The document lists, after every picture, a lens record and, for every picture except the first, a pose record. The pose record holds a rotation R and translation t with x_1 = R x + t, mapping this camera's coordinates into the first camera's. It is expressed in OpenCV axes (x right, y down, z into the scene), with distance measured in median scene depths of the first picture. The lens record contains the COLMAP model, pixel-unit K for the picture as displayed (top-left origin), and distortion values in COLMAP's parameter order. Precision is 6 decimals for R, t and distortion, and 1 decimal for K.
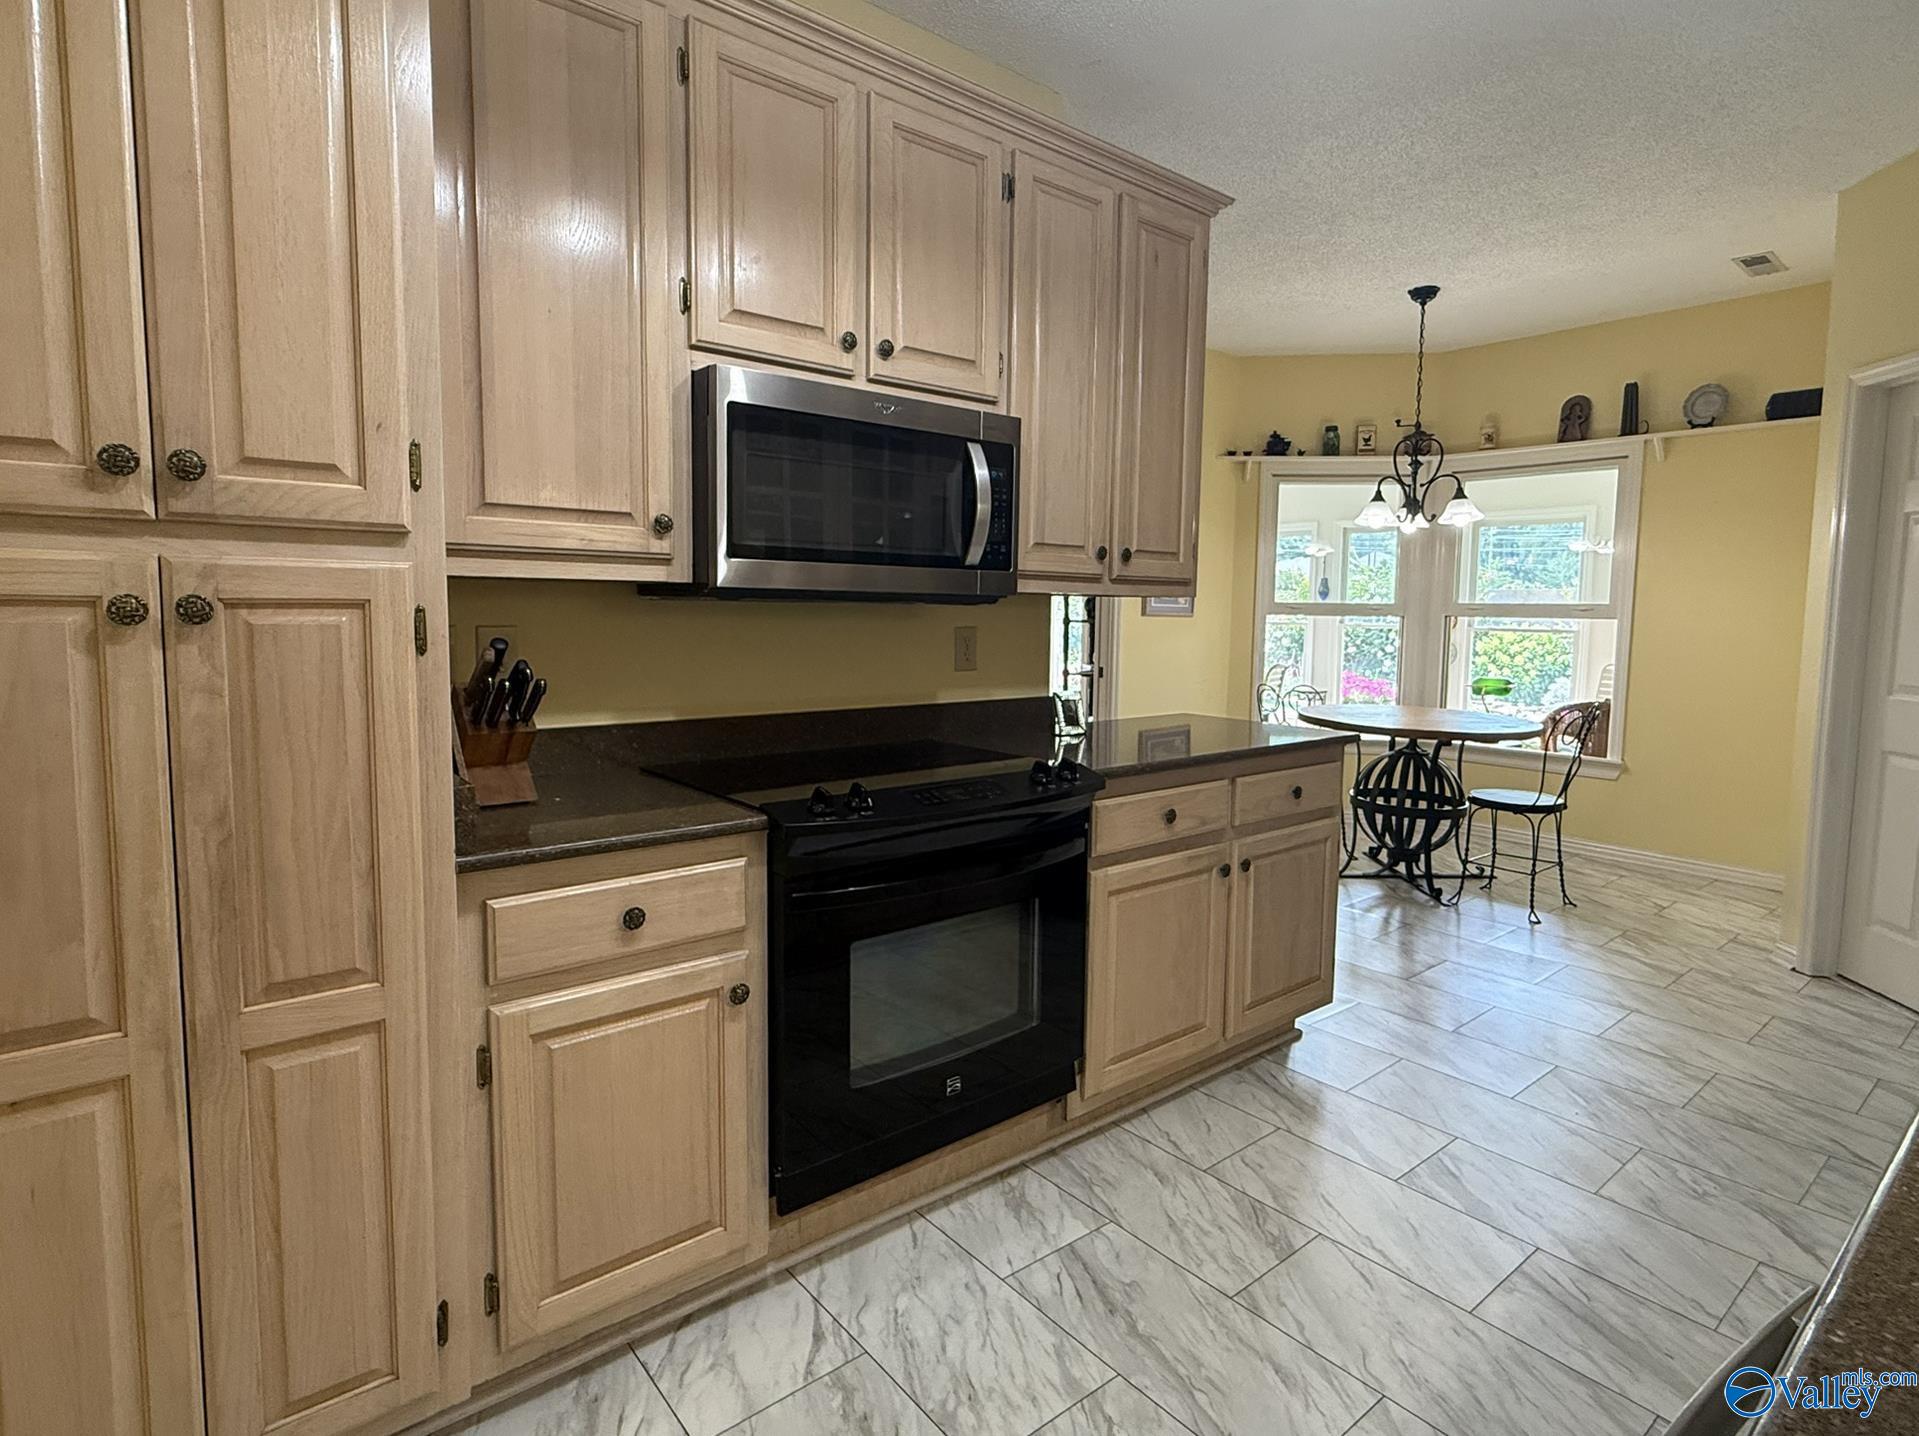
lens RADIAL K [[1008.7, 0, 959.5], [0, 1008.7, 718.0], [0, 0, 1]] dist [-0.003735, -0.000447]
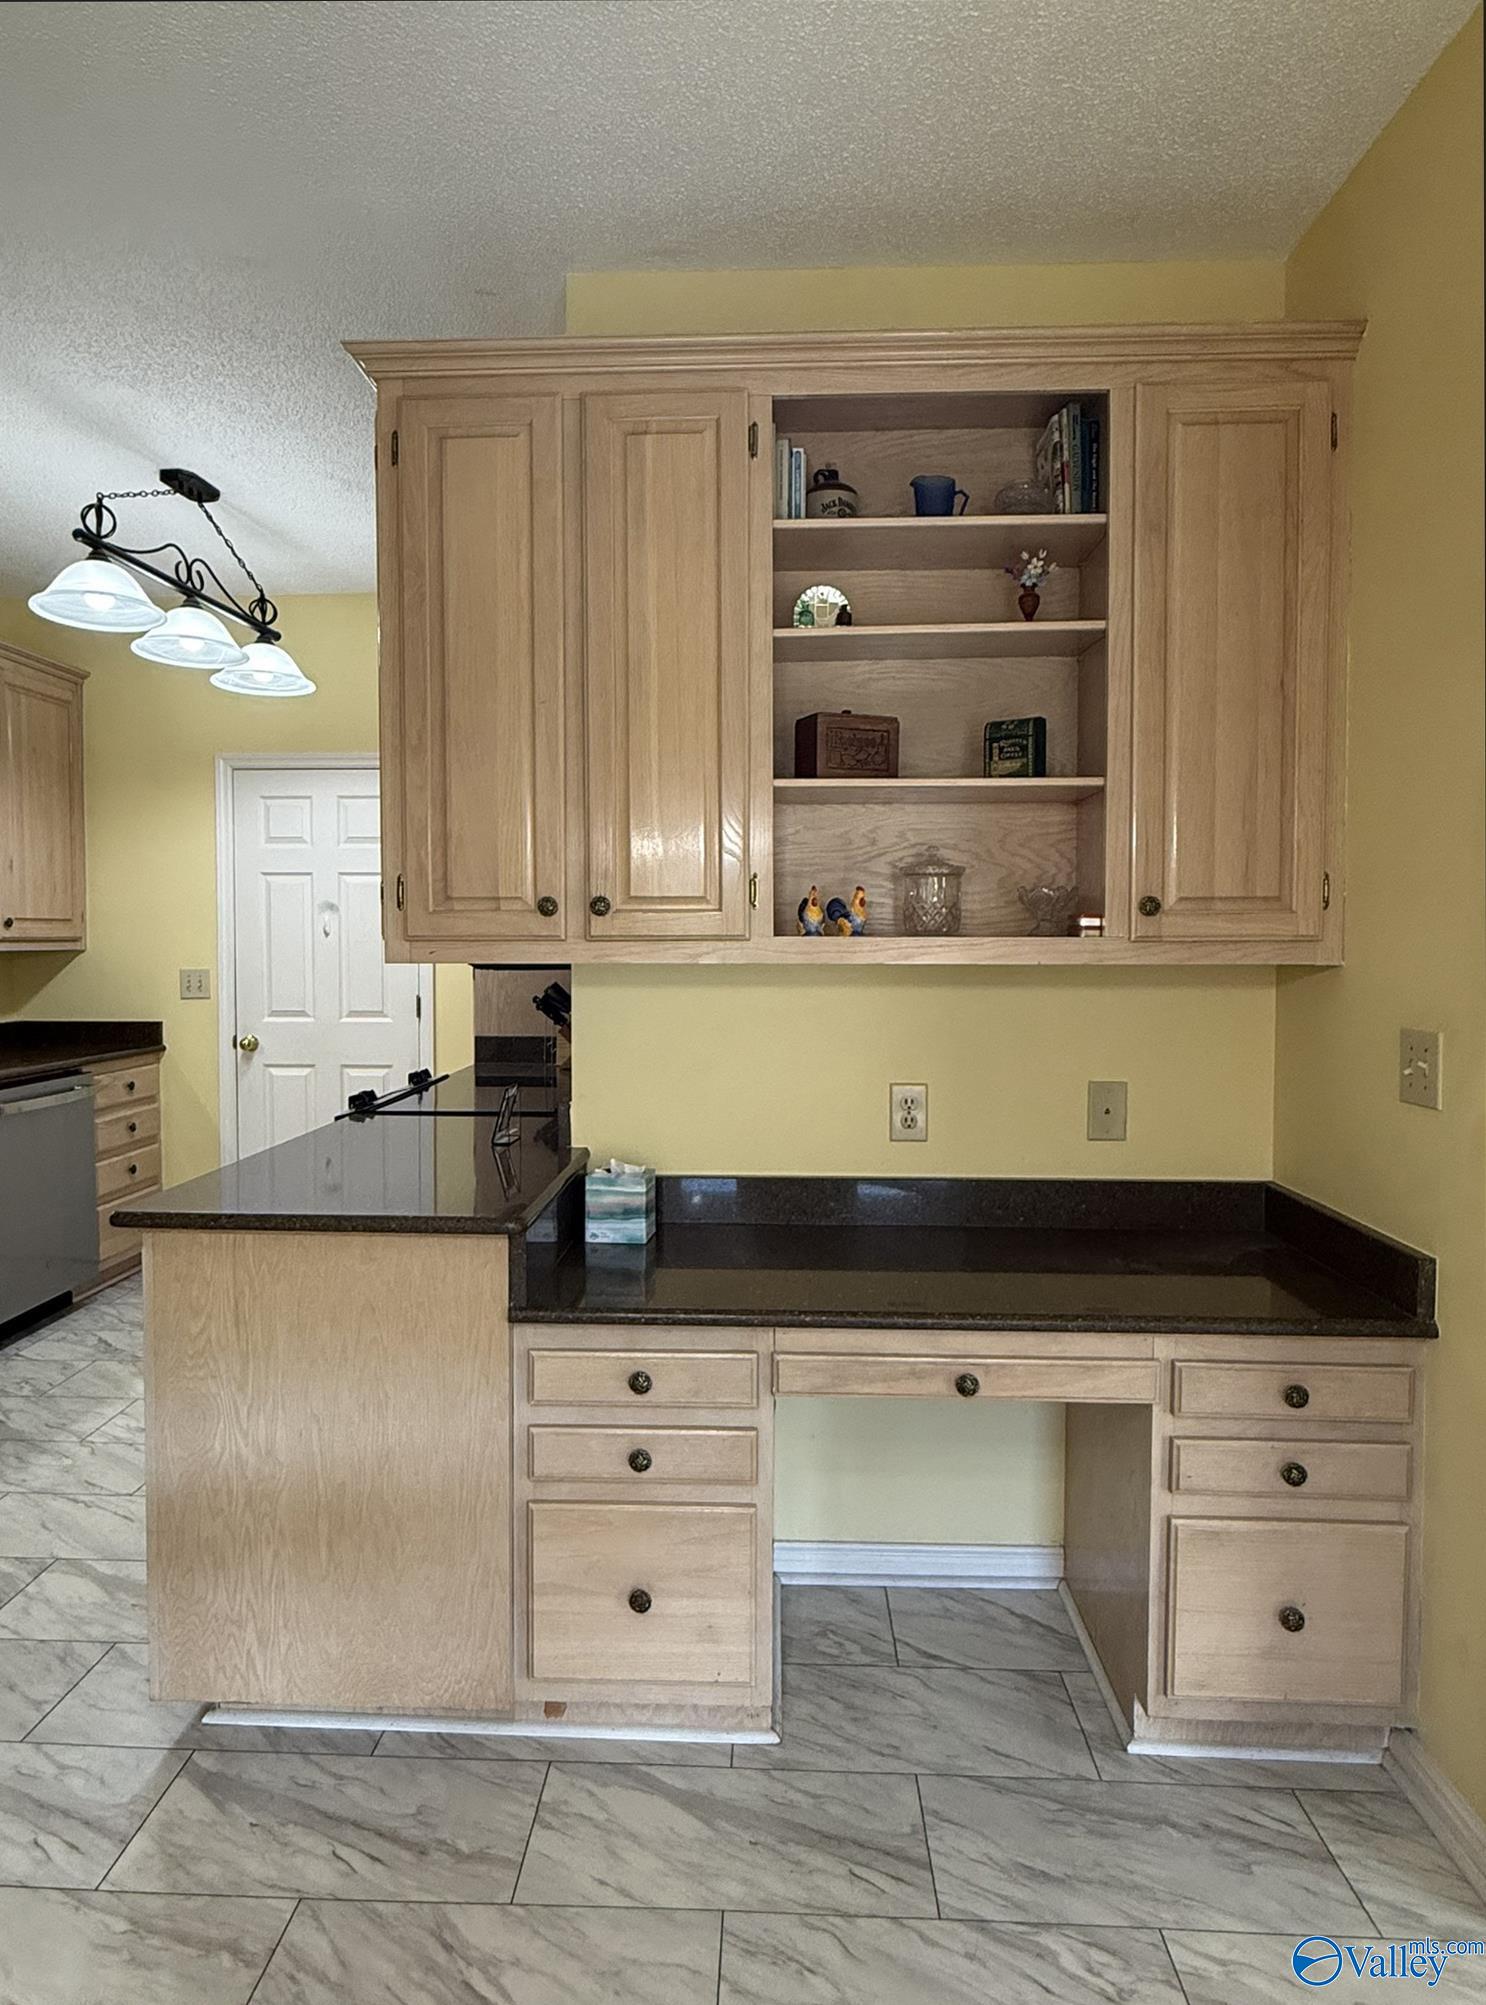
lens RADIAL K [[1238.3, 0, 711.5], [0, 1238.3, 970.5], [0, 0, 1]] dist [-0.000177, 0.004032]
pose [[-0.672164, 0.010430, -0.740329, 0.635884], [-0.089214, 0.991475, 0.094968, -0.193448], [0.735008, 0.129882, -0.665503, 1.565787]]
